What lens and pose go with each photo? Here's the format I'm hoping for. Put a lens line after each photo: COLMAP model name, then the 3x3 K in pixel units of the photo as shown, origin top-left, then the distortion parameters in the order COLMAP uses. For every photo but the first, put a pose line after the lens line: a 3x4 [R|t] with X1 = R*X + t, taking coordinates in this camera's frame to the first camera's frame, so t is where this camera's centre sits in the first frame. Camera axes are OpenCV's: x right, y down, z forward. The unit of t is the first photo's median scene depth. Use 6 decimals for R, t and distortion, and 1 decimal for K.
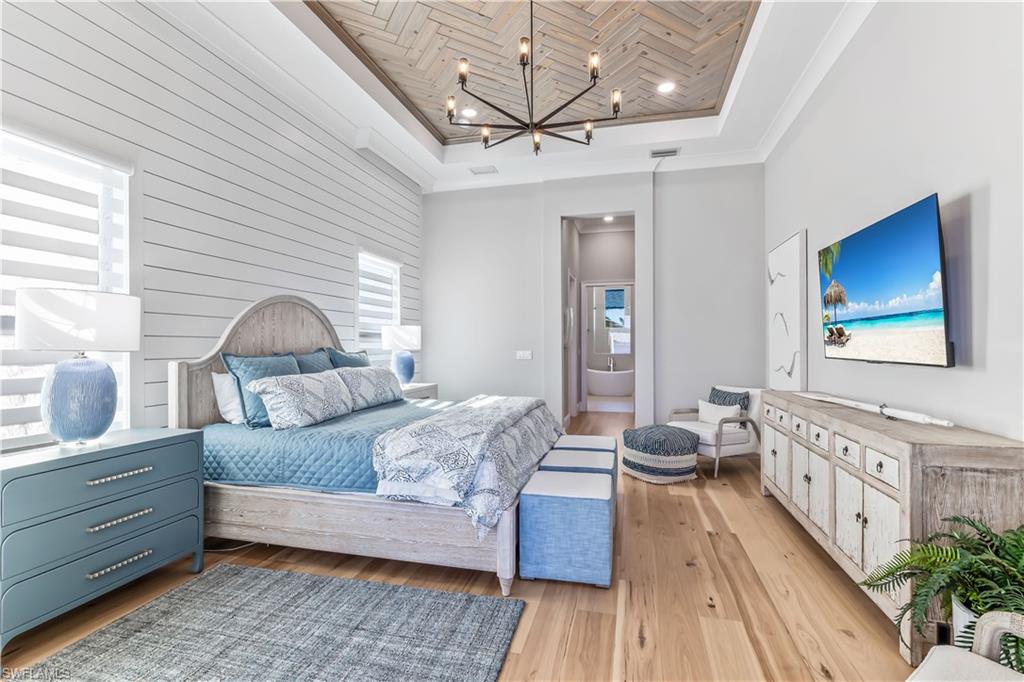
lens RADIAL K [[470.6, 0, 511.3], [0, 470.6, 344.3], [0, 0, 1]] dist [-0.001279, 0.000159]
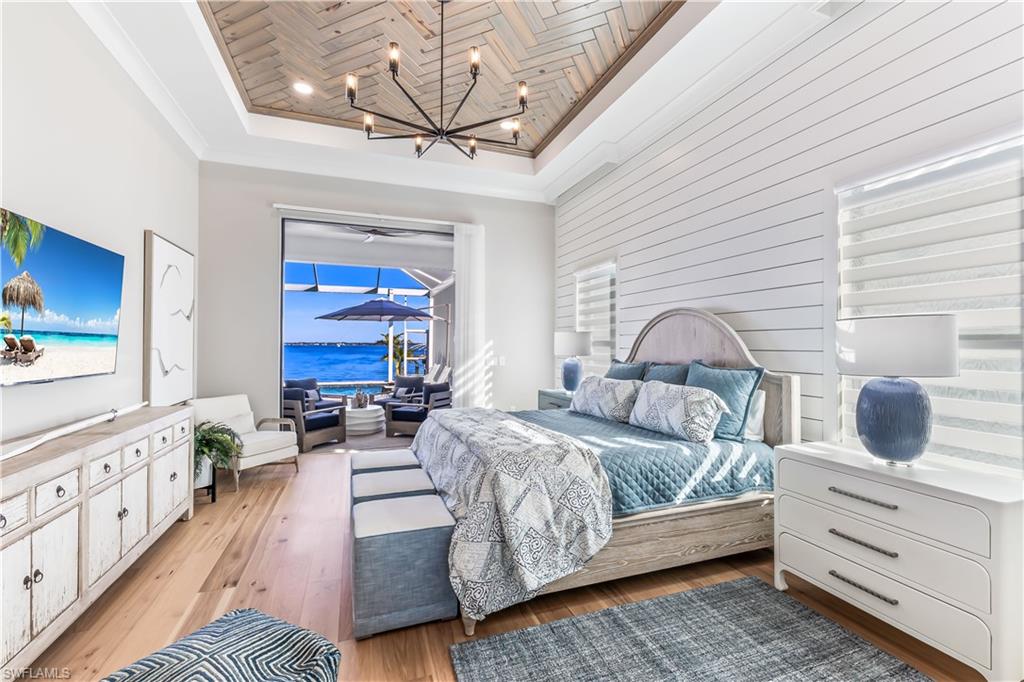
lens RADIAL K [[438.3, 0, 510.1], [0, 438.3, 344.3], [0, 0, 1]] dist [0.002241, -0.000533]
pose [[-0.836213, -0.004658, -0.548385, 0.468601], [0.003714, 0.999893, -0.014155, -0.016790], [0.548392, -0.013874, -0.836106, 2.061263]]
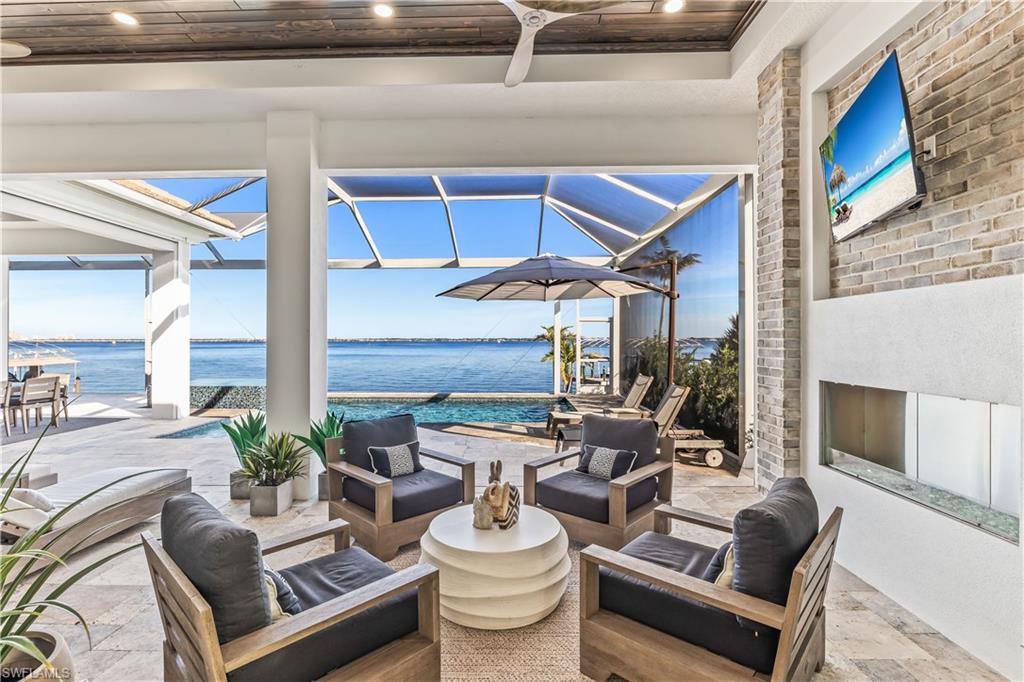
lens RADIAL K [[470.6, 0, 509.9], [0, 470.6, 341.0], [0, 0, 1]] dist [-0.001279, 0.000159]
pose [[-0.973401, 0.000426, -0.229107, 0.377980], [0.003537, 0.999907, -0.013170, -0.021351], [0.229080, -0.013630, -0.973312, 1.741049]]
